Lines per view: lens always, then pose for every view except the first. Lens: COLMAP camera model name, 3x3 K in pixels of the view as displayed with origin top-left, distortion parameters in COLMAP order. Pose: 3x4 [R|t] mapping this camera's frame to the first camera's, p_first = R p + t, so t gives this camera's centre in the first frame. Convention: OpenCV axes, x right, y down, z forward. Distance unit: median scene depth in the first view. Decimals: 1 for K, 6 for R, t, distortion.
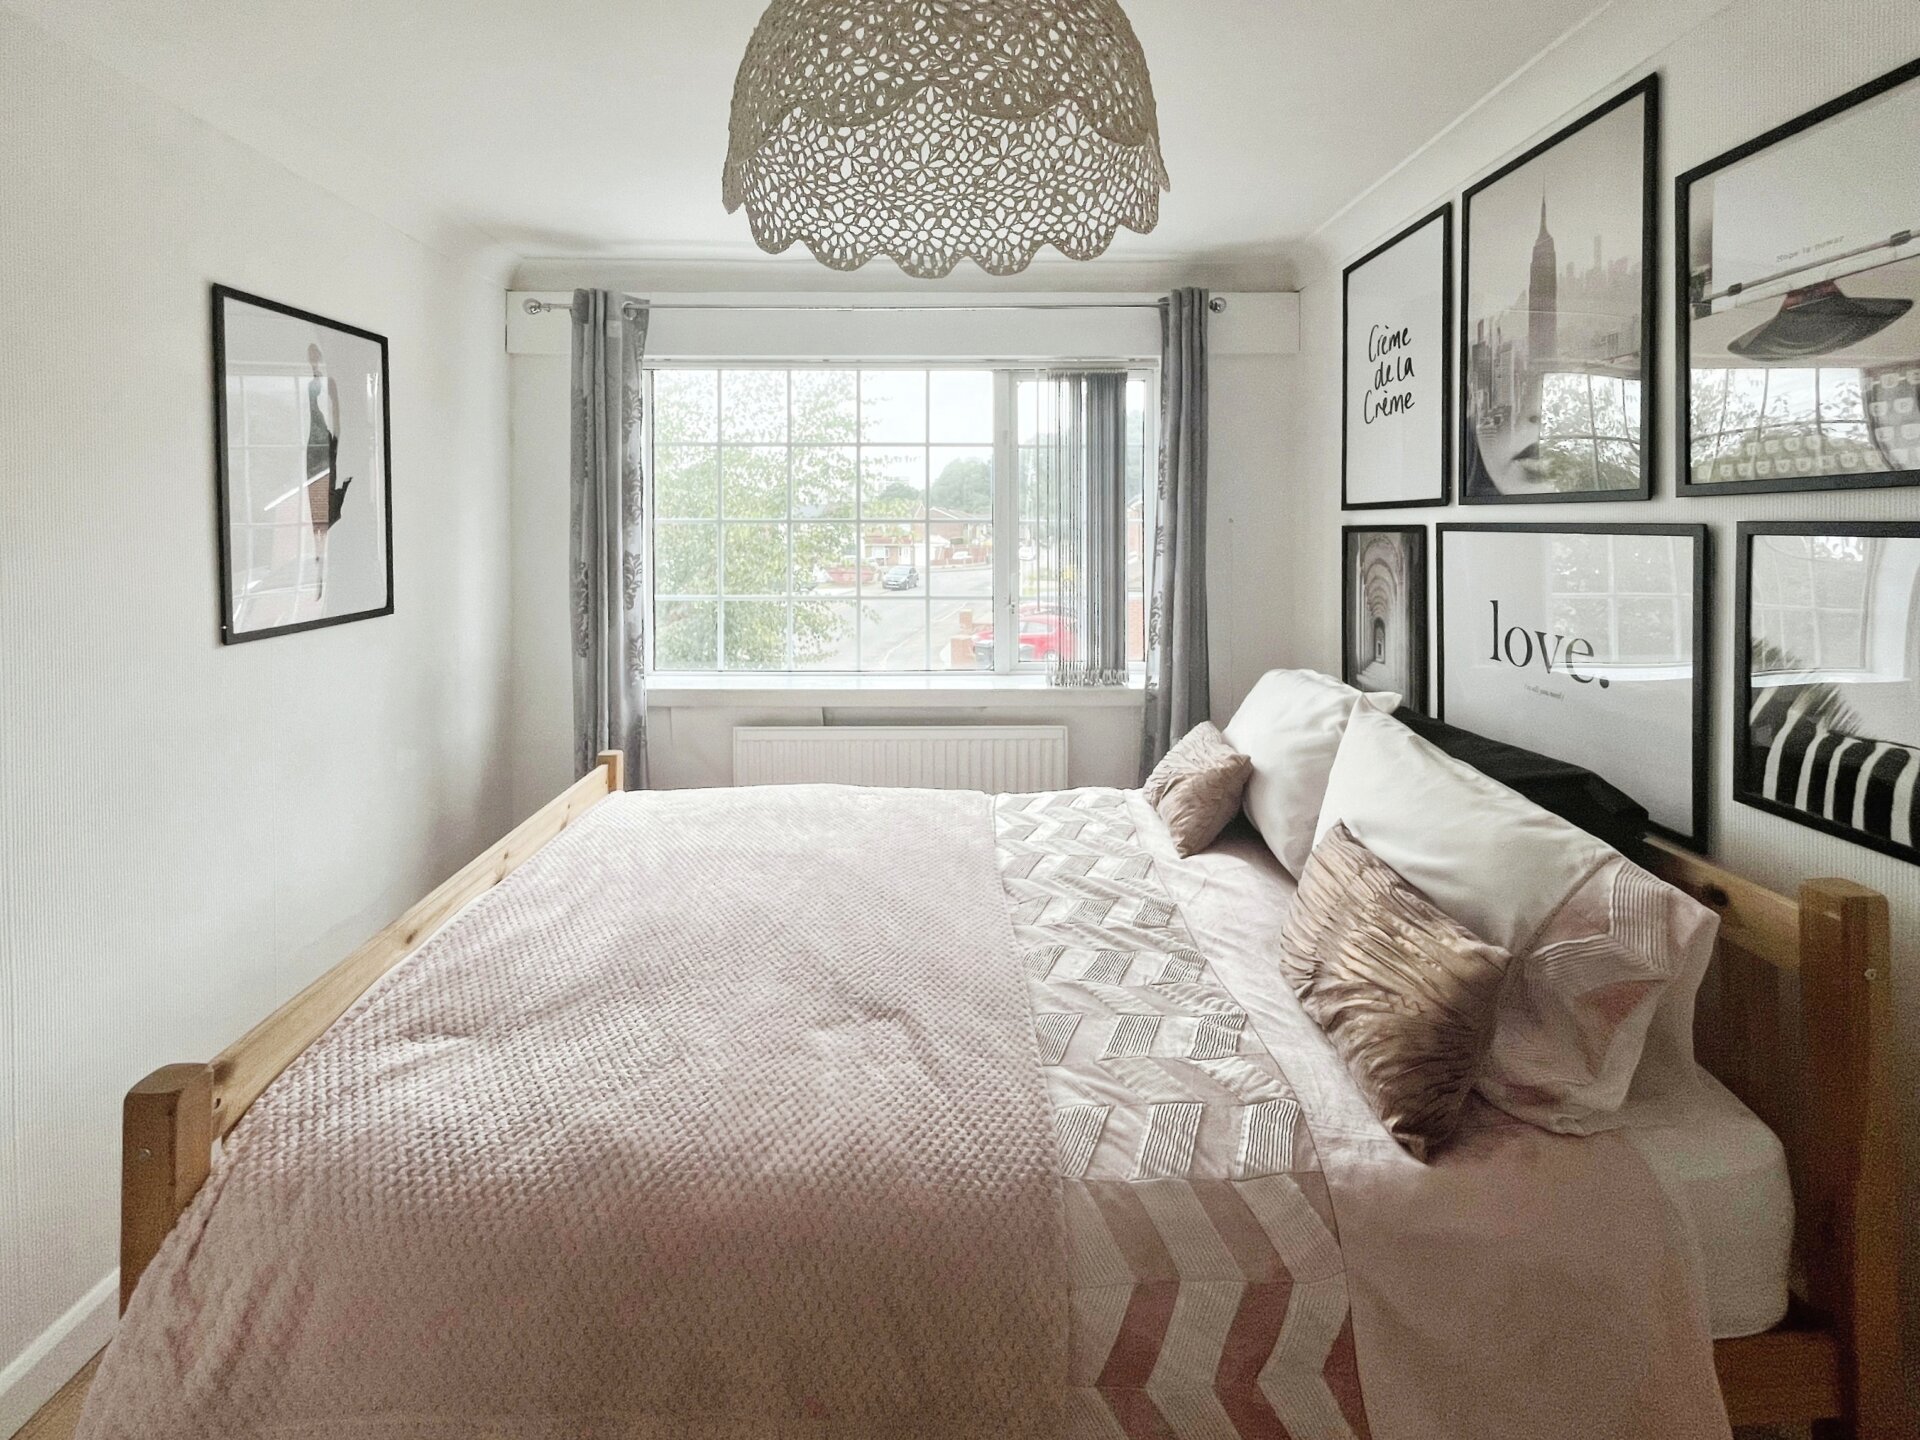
lens RADIAL K [[859.9, 0, 959.5], [0, 859.9, 645.0], [0, 0, 1]] dist [-0.000875, -0.000033]
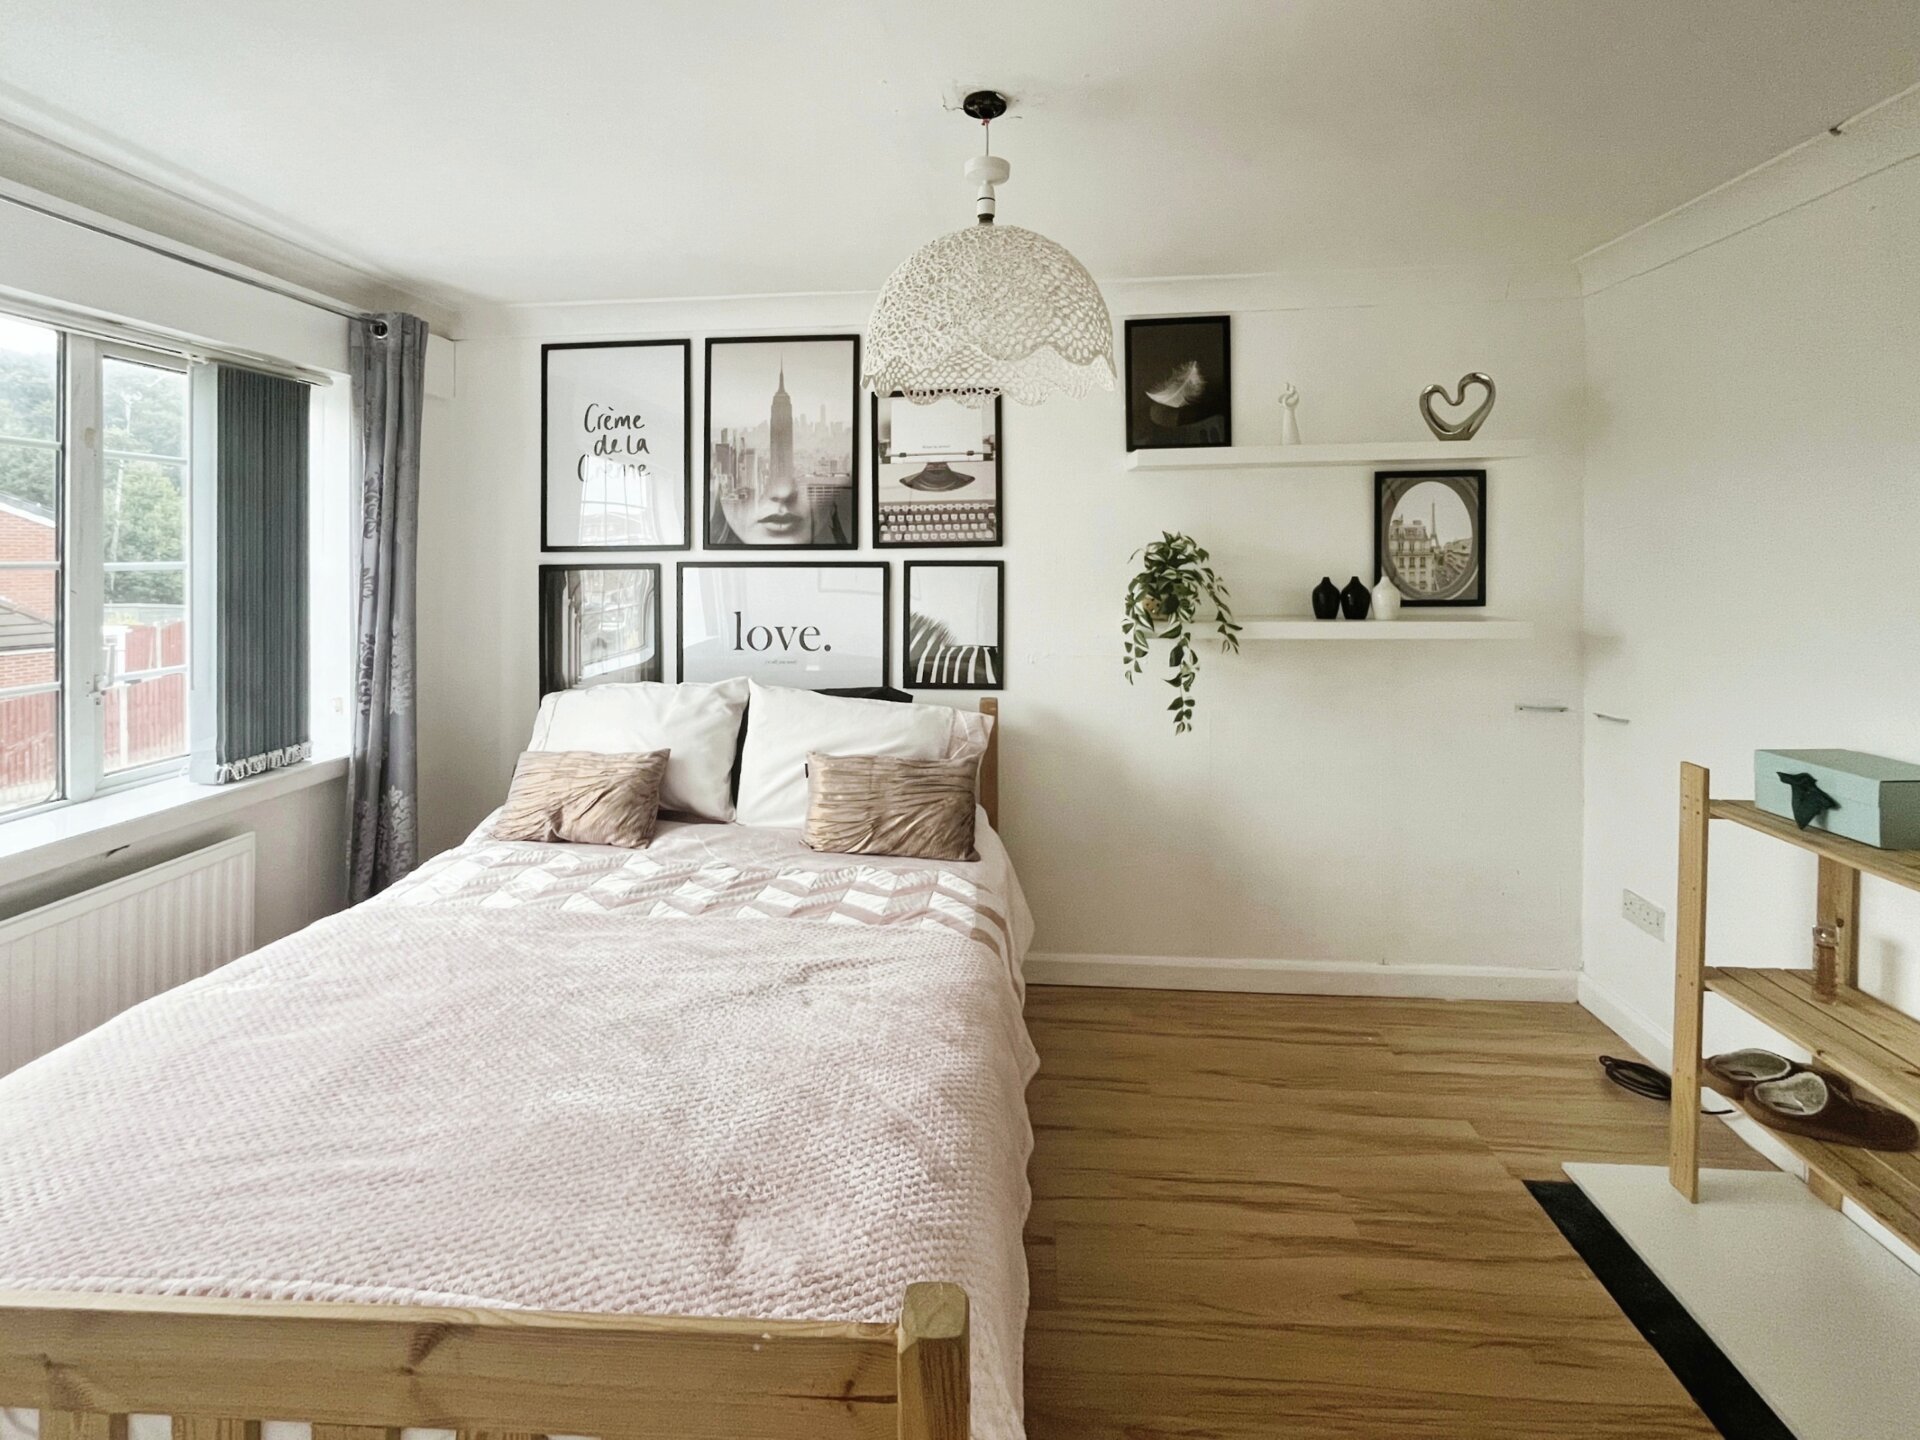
lens RADIAL K [[772.8, 0, 960.0], [0, 772.8, 720.0], [0, 0, 1]] dist [-0.009071, -0.000059]
pose [[0.096345, -0.206252, 0.973744, -0.861671], [0.142837, 0.971035, 0.191545, -0.082147], [-0.985046, 0.120633, 0.123015, 0.514432]]
